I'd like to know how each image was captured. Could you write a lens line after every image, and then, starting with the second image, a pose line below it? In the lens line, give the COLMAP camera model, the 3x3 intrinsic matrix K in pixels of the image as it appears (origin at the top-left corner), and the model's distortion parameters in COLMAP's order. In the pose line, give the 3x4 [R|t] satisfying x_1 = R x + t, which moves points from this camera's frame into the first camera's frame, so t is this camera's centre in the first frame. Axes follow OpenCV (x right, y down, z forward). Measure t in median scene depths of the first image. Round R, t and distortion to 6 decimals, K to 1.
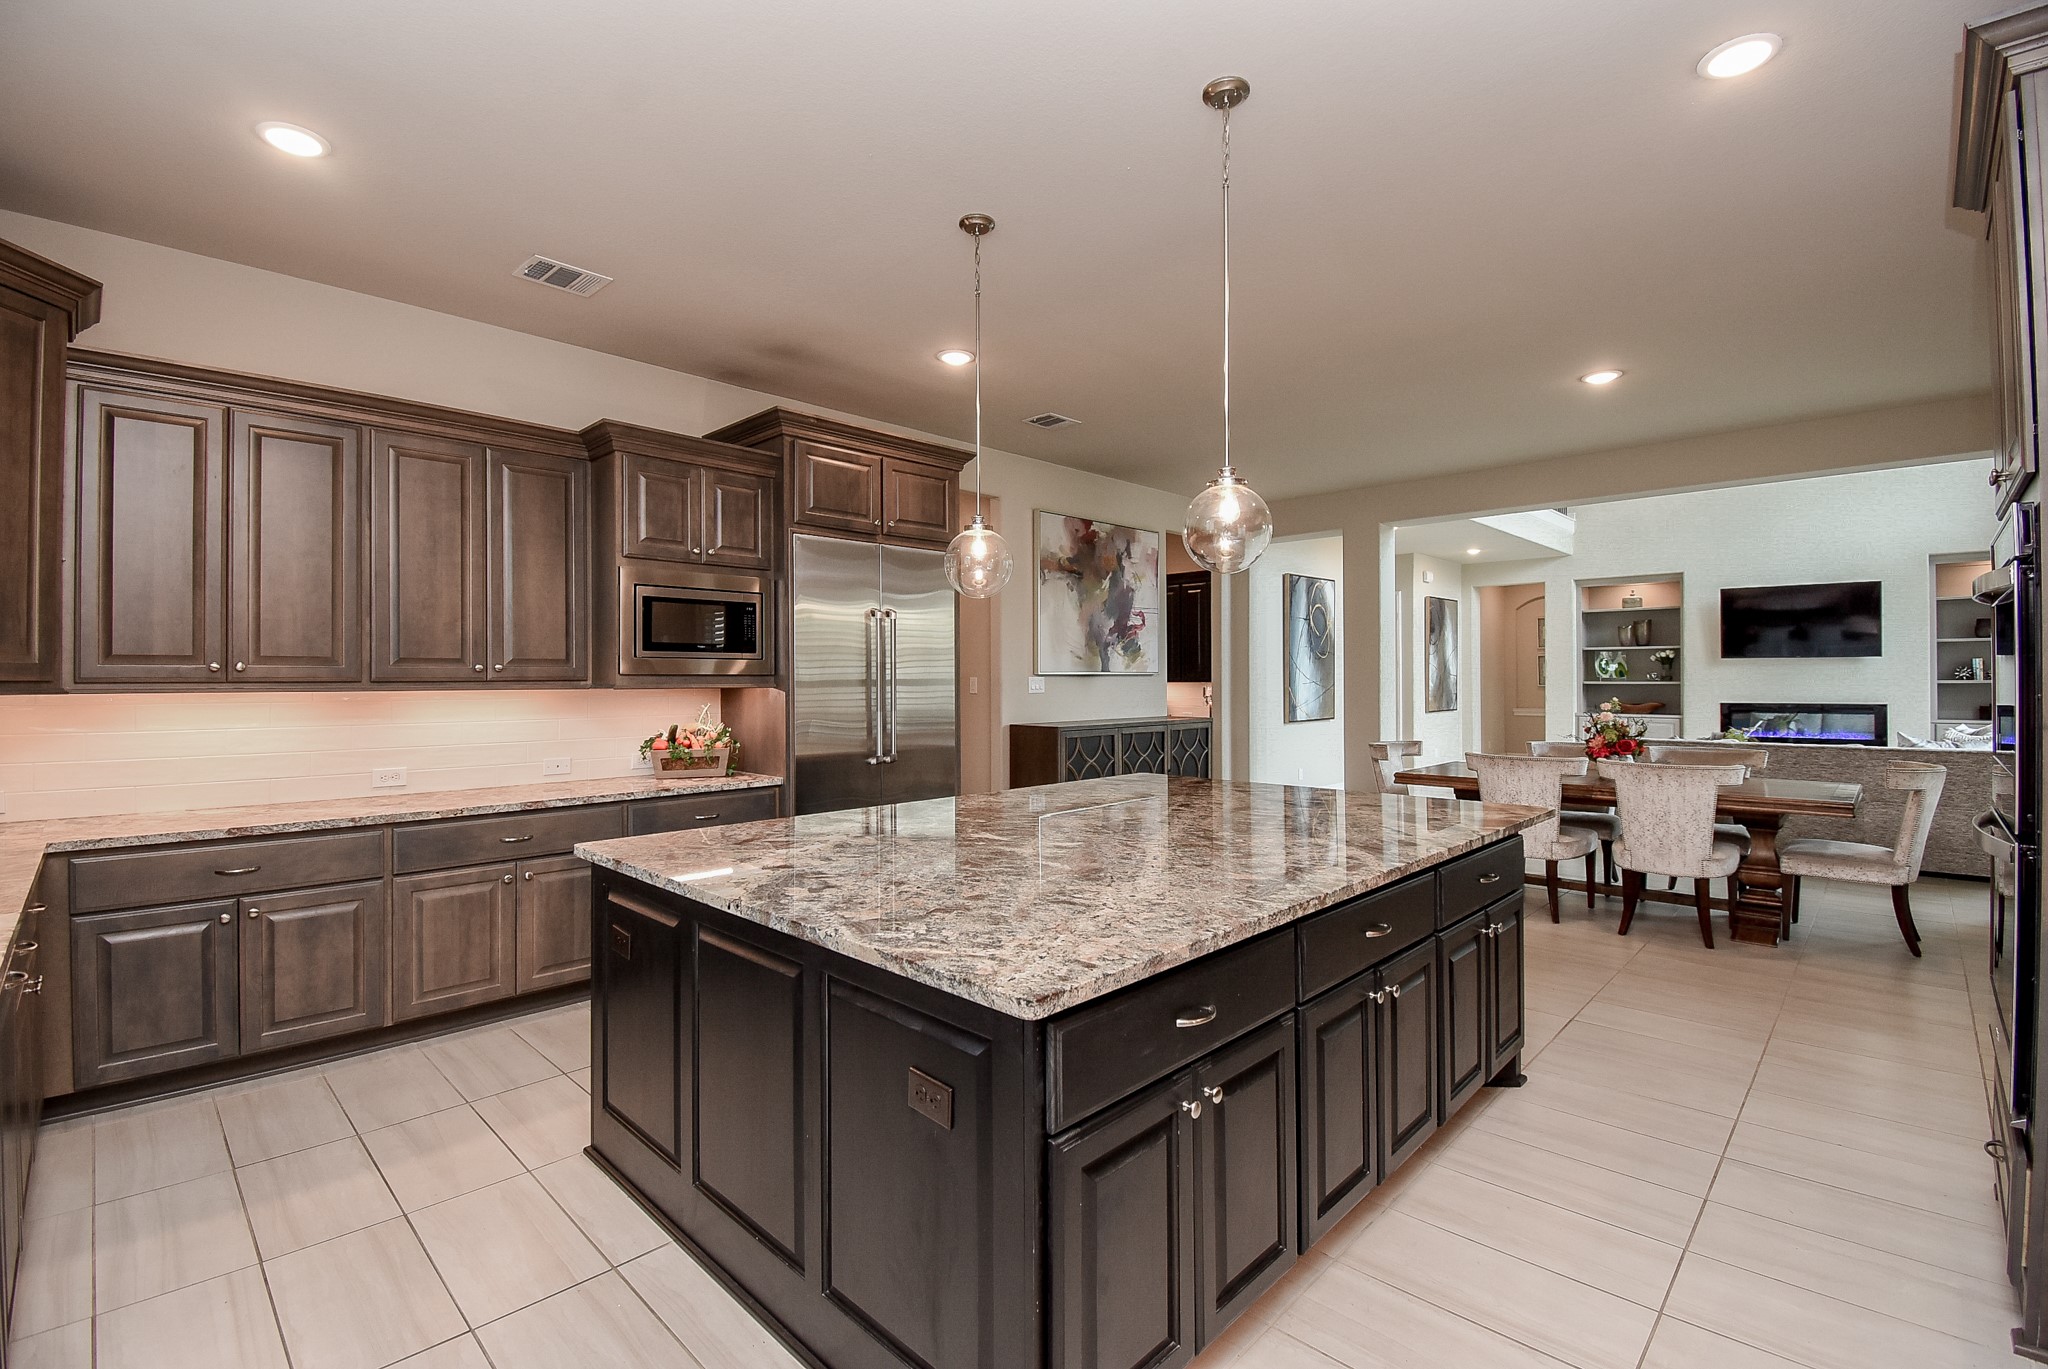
lens RADIAL K [[901.6, 0, 1021.3], [0, 901.6, 674.3], [0, 0, 1]] dist [0.019592, -0.025310]
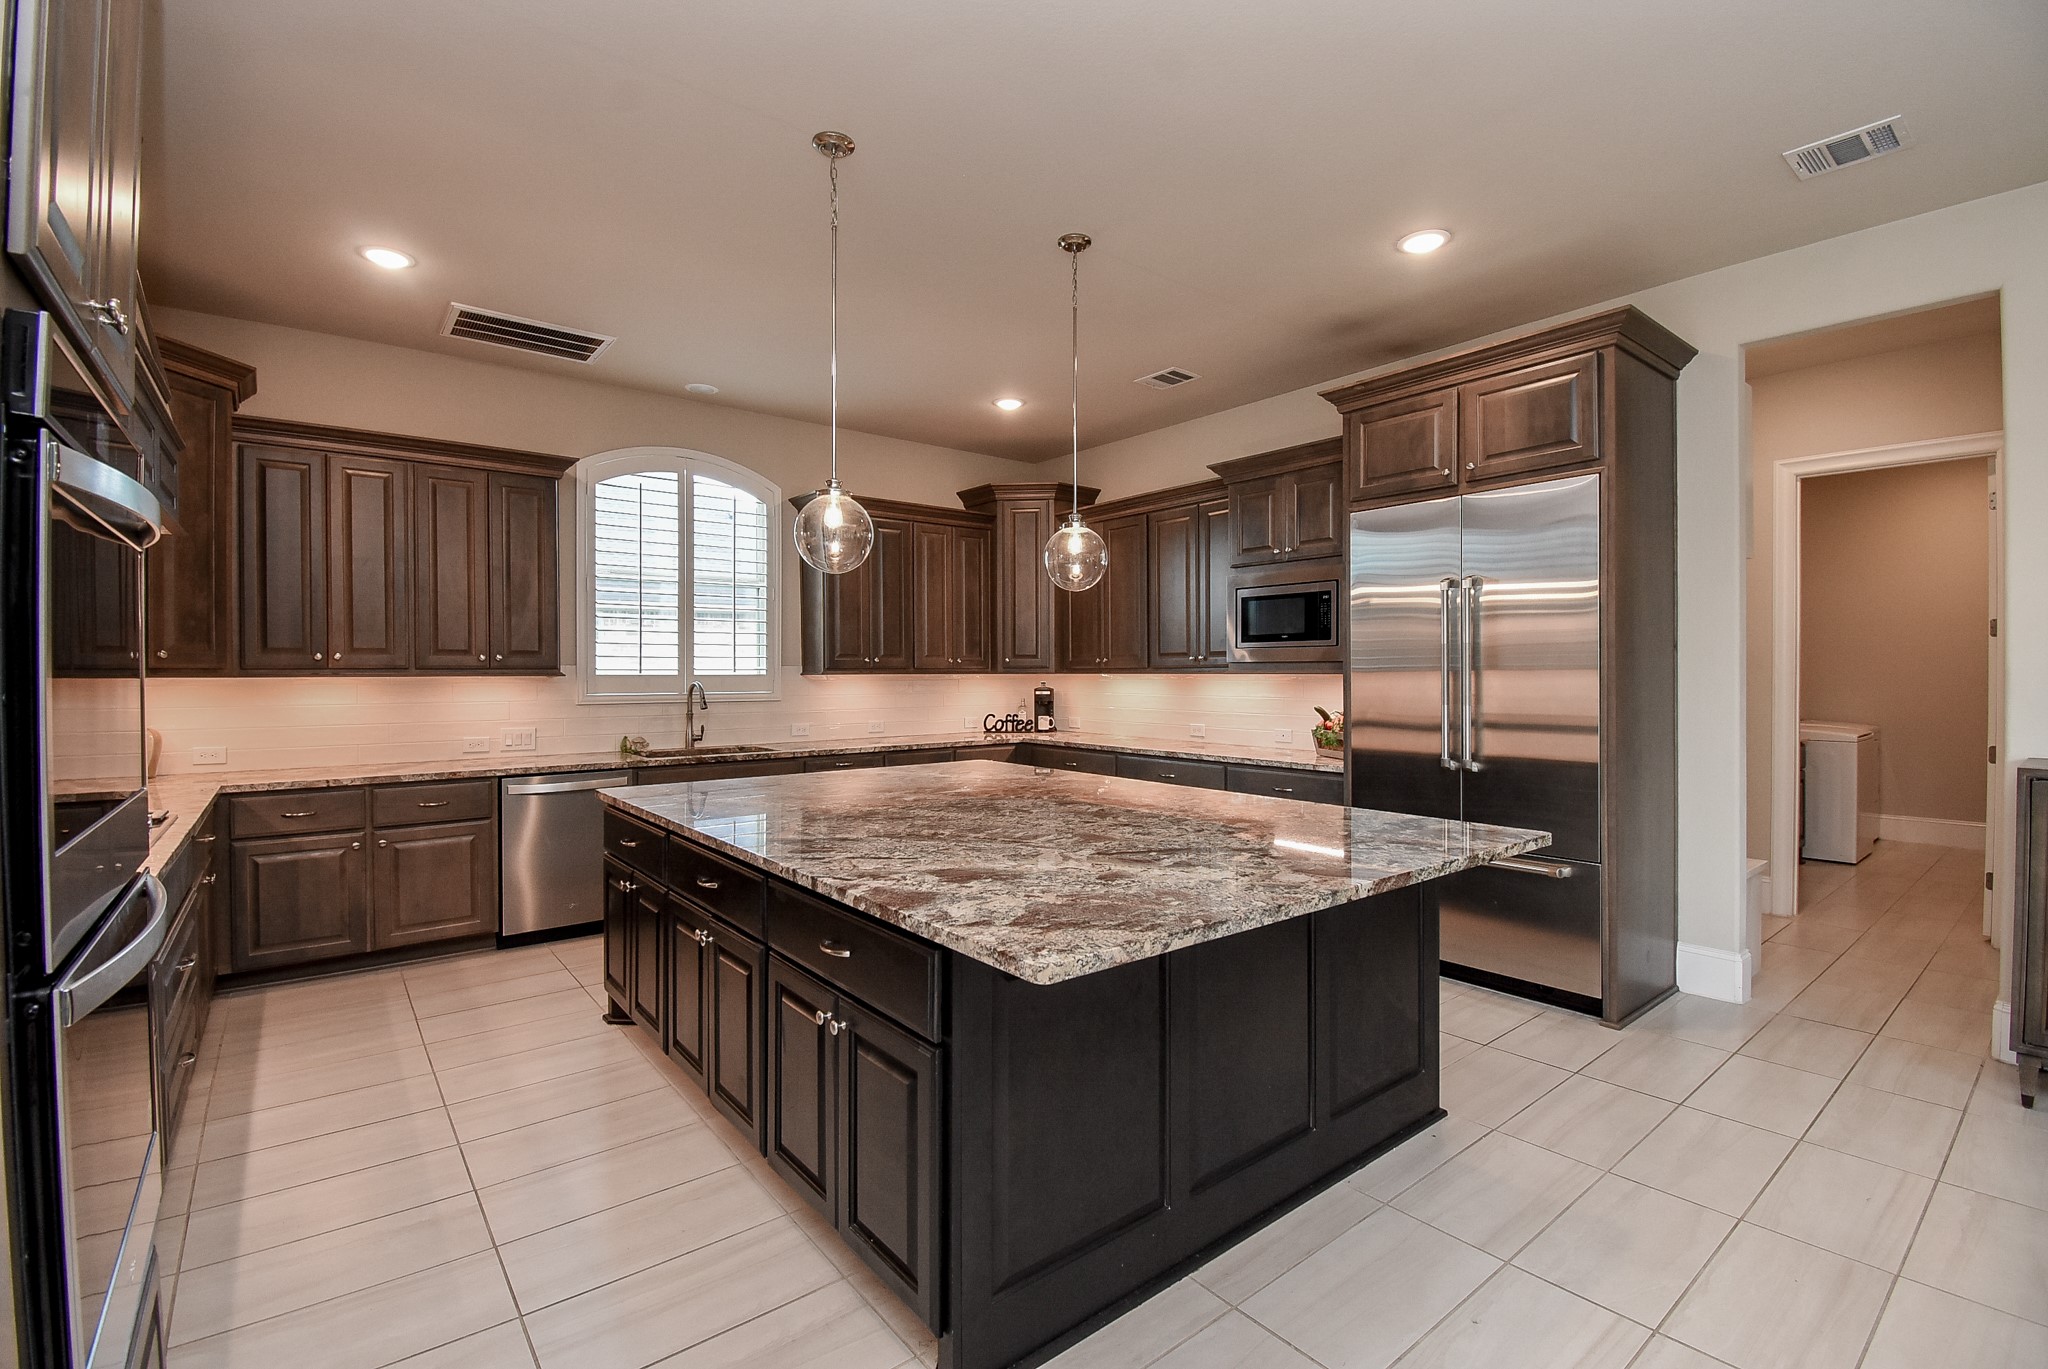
lens RADIAL K [[909.2, 0, 1027.5], [0, 909.2, 666.2], [0, 0, 1]] dist [0.015506, -0.022948]
pose [[-0.113941, -0.002330, -0.993485, 0.443222], [0.006180, 0.999976, -0.003054, 0.004090], [0.993468, -0.006488, -0.113923, 0.455912]]
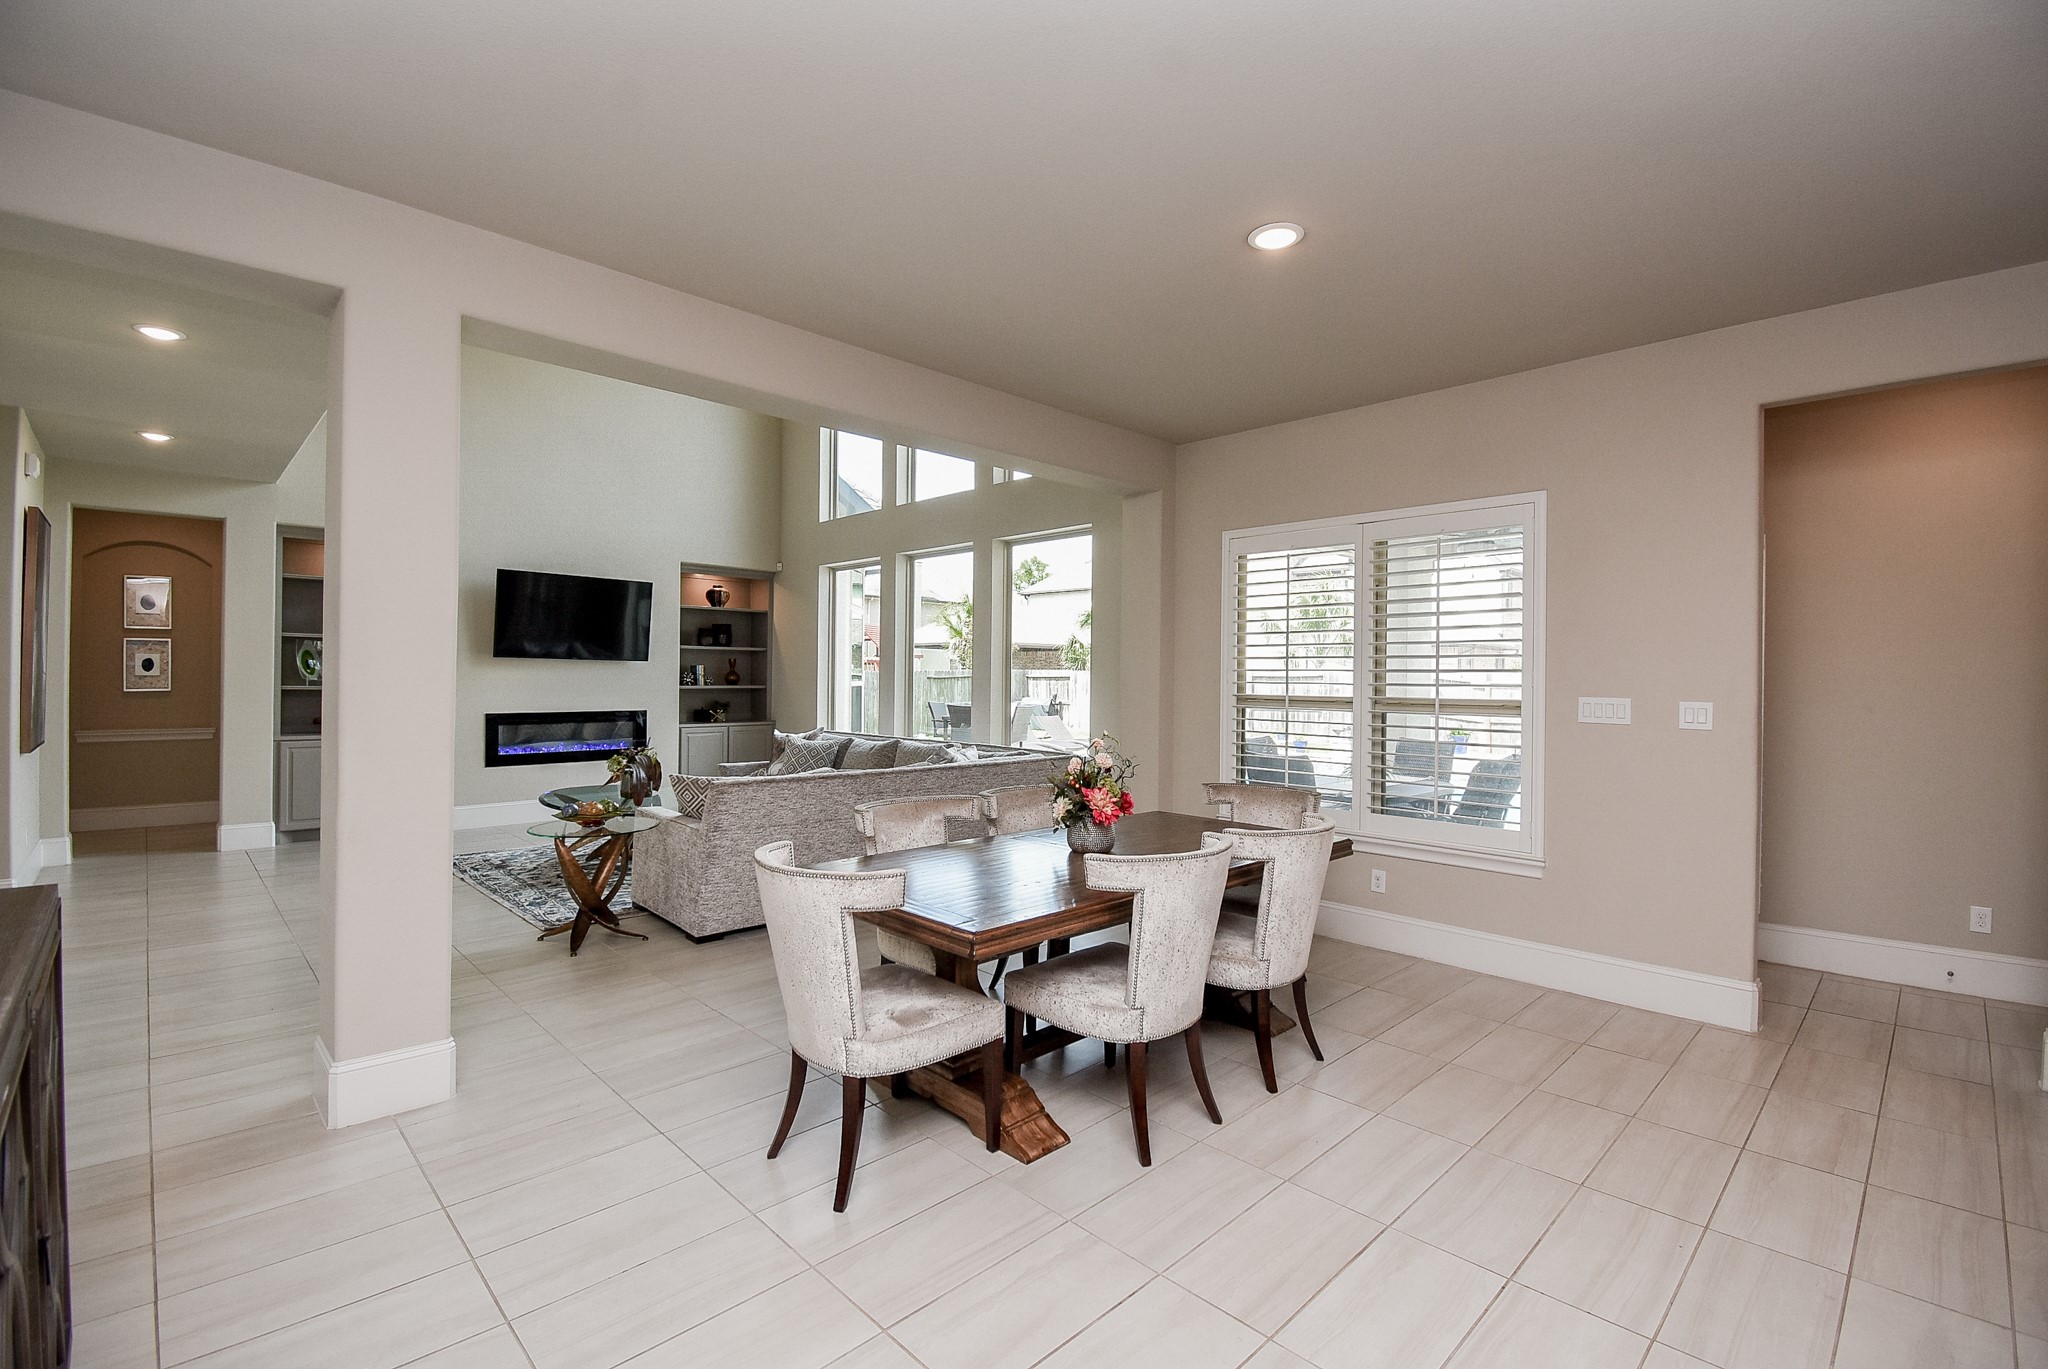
lens RADIAL K [[901.6, 0, 1021.3], [0, 901.6, 674.3], [0, 0, 1]] dist [0.019592, -0.025310]
pose [[0.022805, 0.009285, 0.999697, 0.003552], [-0.015784, 0.999836, -0.008926, -0.004086], [-0.999615, -0.015576, 0.022948, 0.752345]]
